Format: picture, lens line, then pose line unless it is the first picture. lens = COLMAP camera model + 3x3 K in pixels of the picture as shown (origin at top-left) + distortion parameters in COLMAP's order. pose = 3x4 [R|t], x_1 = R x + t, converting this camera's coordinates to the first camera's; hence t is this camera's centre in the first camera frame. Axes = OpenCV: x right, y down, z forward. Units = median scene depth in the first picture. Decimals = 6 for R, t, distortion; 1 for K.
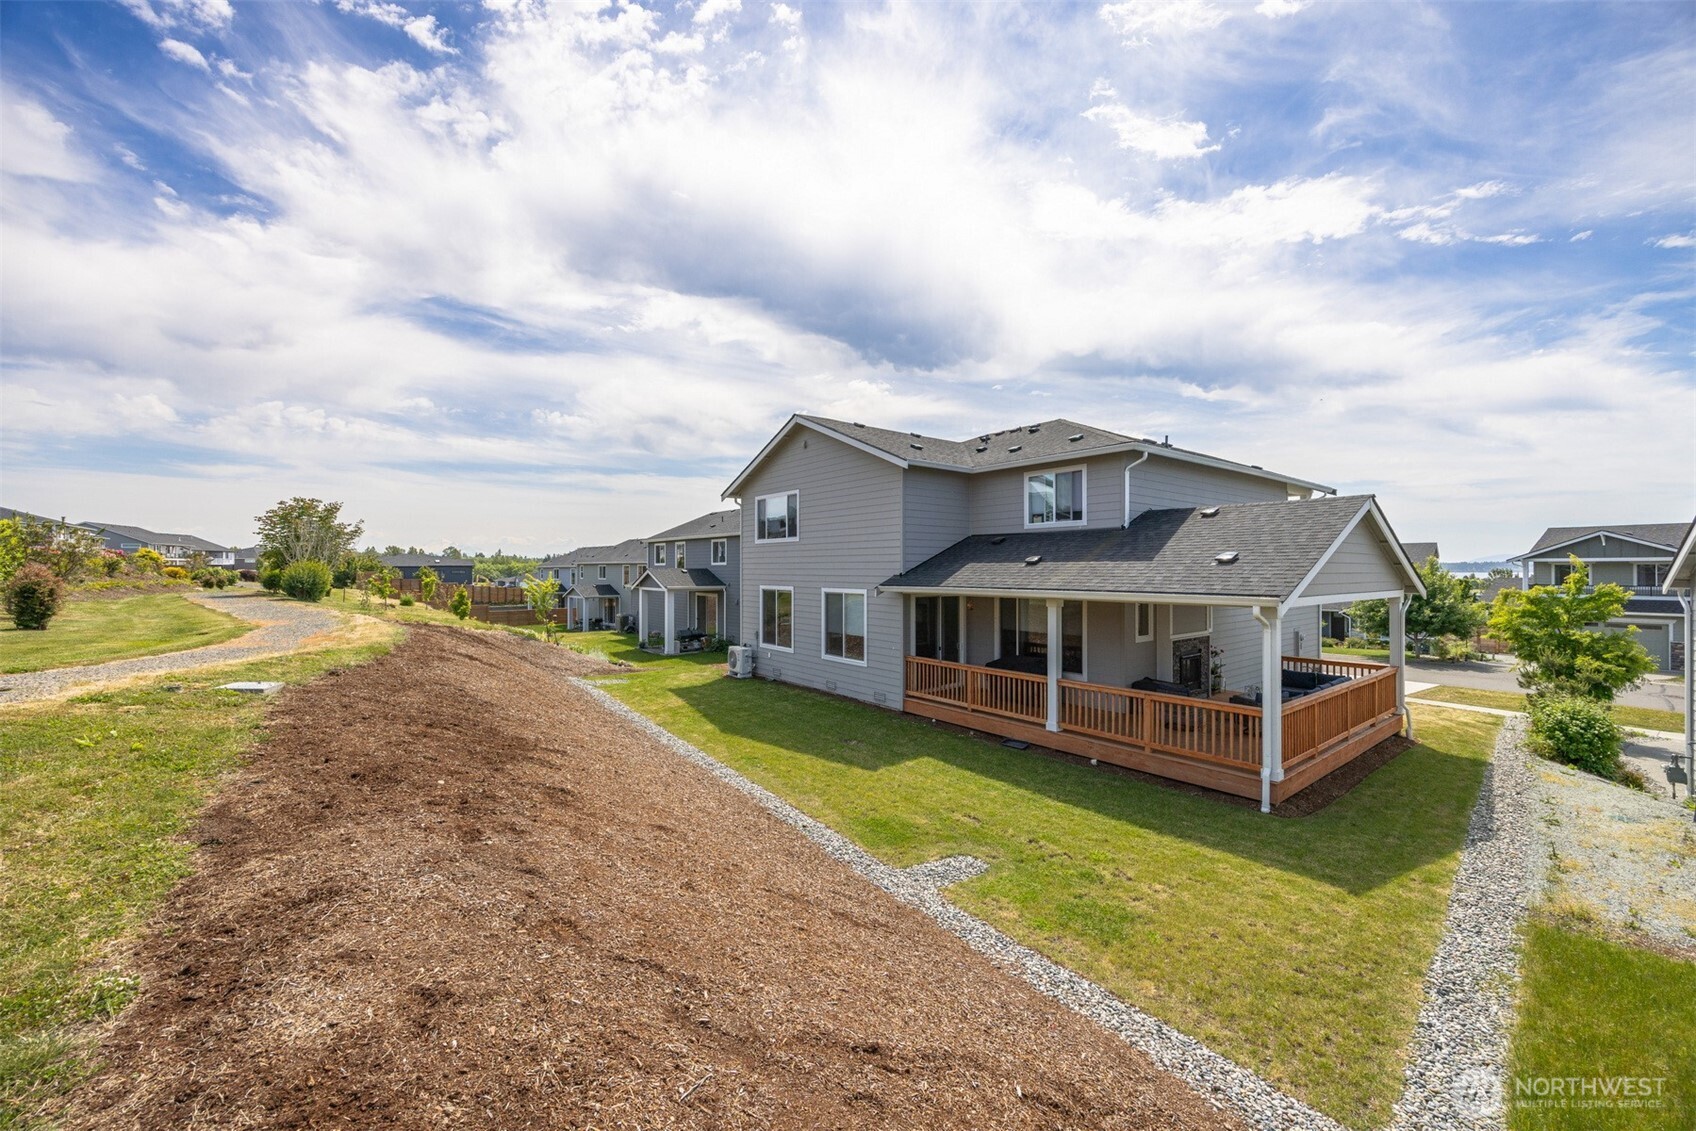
lens RADIAL K [[686.4, 0, 855.2], [0, 686.4, 567.9], [0, 0, 1]] dist [-0.002884, -0.000019]
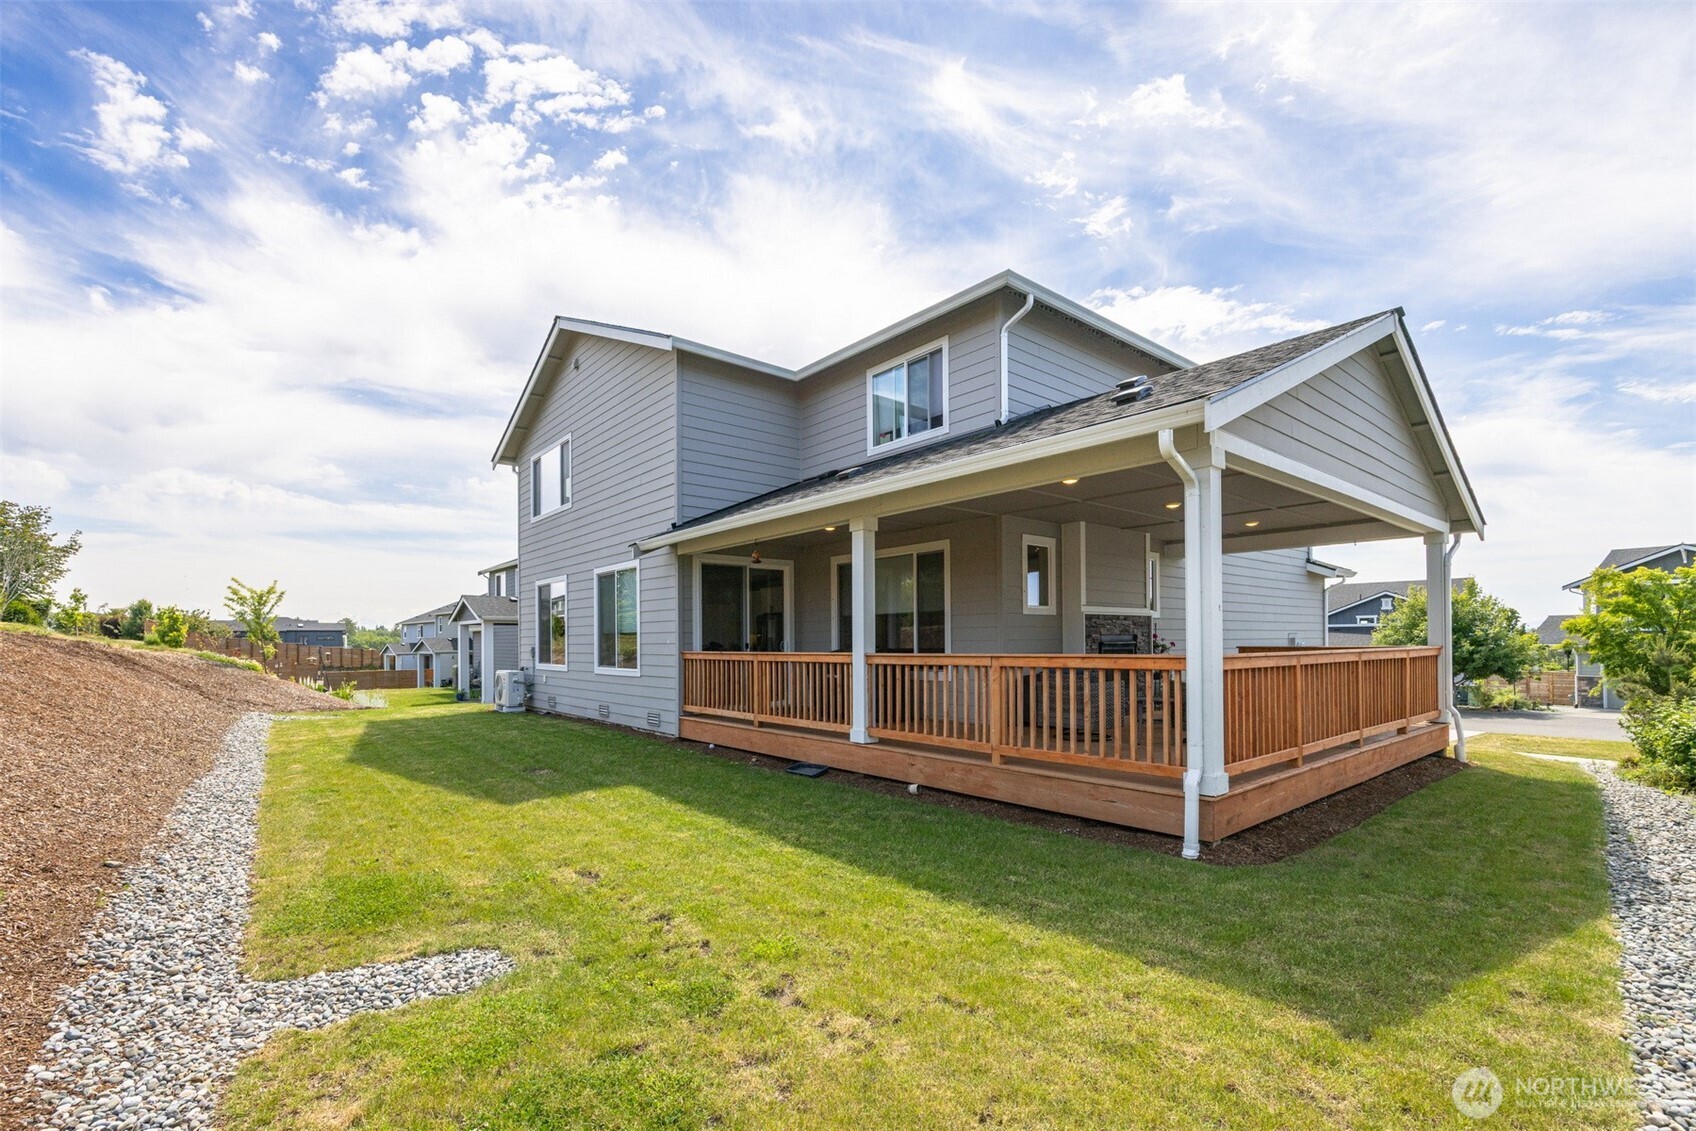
lens RADIAL K [[760.7, 0, 841.4], [0, 760.7, 648.7], [0, 0, 1]] dist [-0.002087, -0.000138]
pose [[0.999843, -0.006439, 0.016481, 0.263122], [0.006454, 0.999979, -0.000863, 0.158581], [-0.016475, 0.000969, 0.999864, 0.354564]]
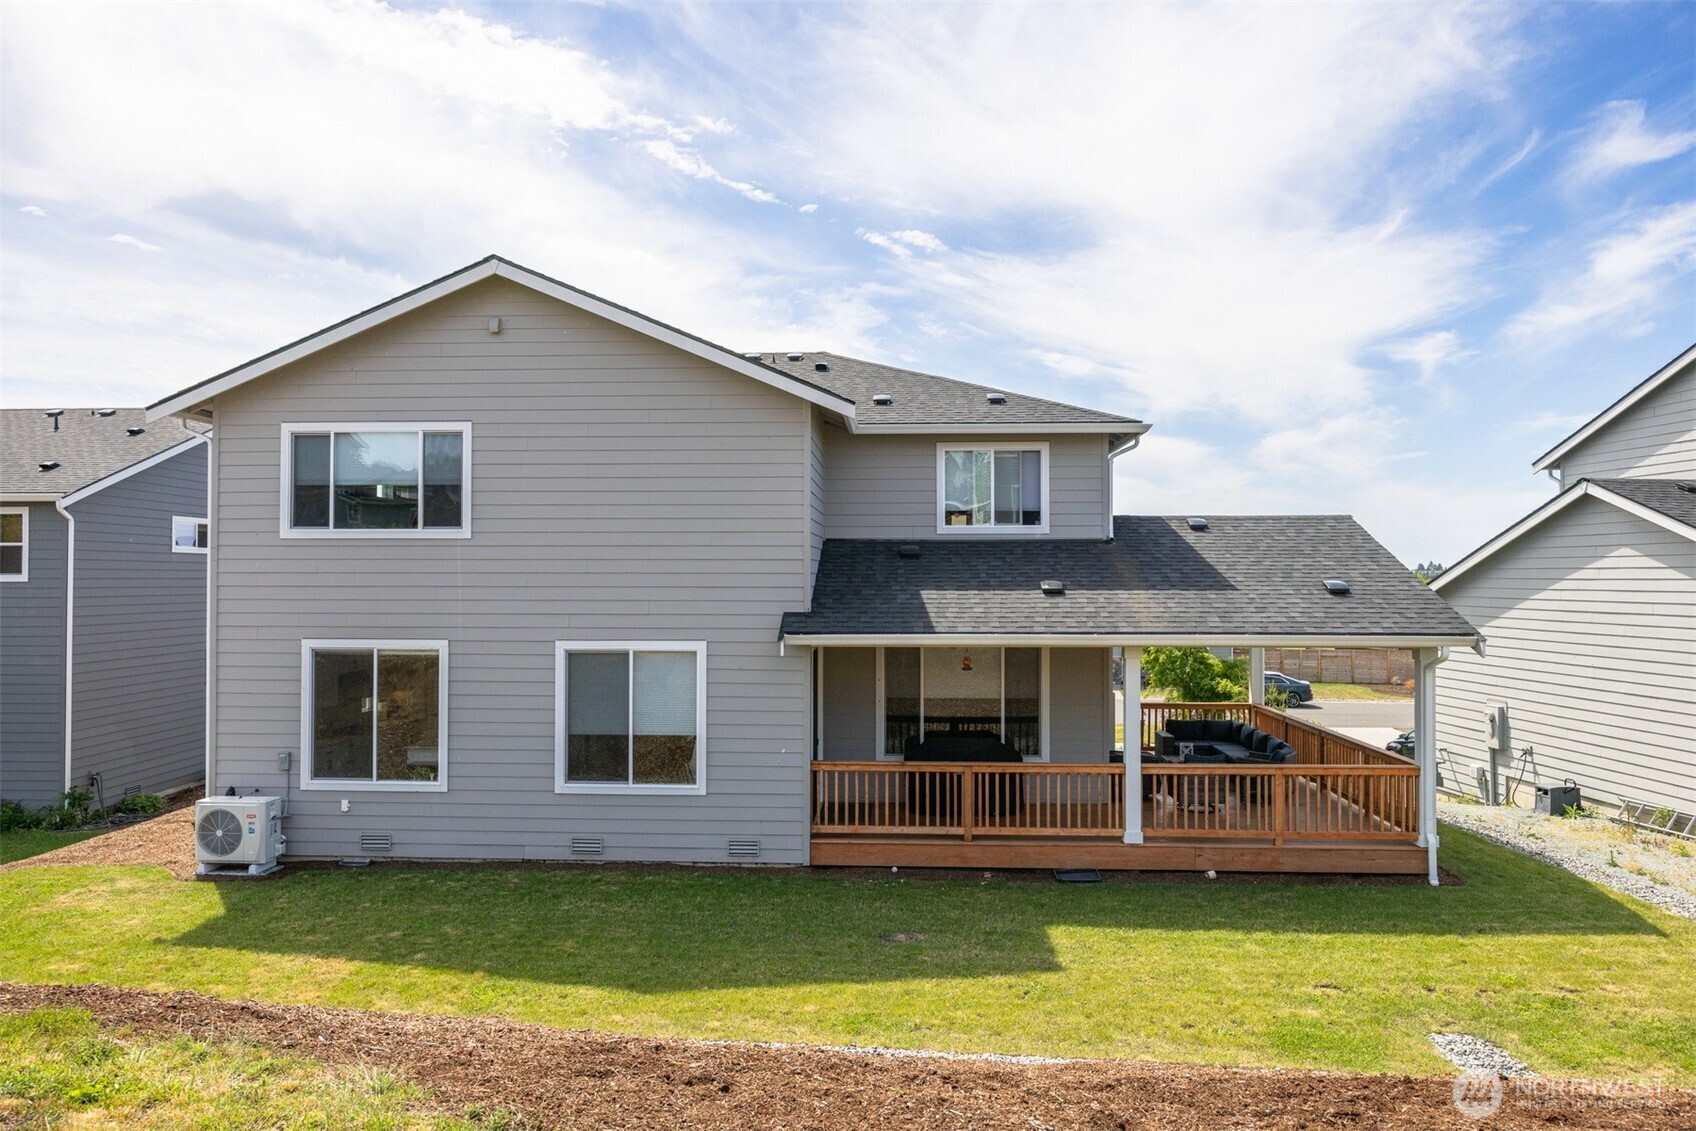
lens RADIAL K [[1124.0, 0, 884.5], [0, 1124.0, 568.8], [0, 0, 1]] dist [-0.003368, -0.002923]
pose [[0.632532, 0.007747, 0.774495, -0.720116], [-0.002370, 0.999965, -0.008067, -0.021003], [-0.774530, 0.003267, 0.632528, 0.496723]]
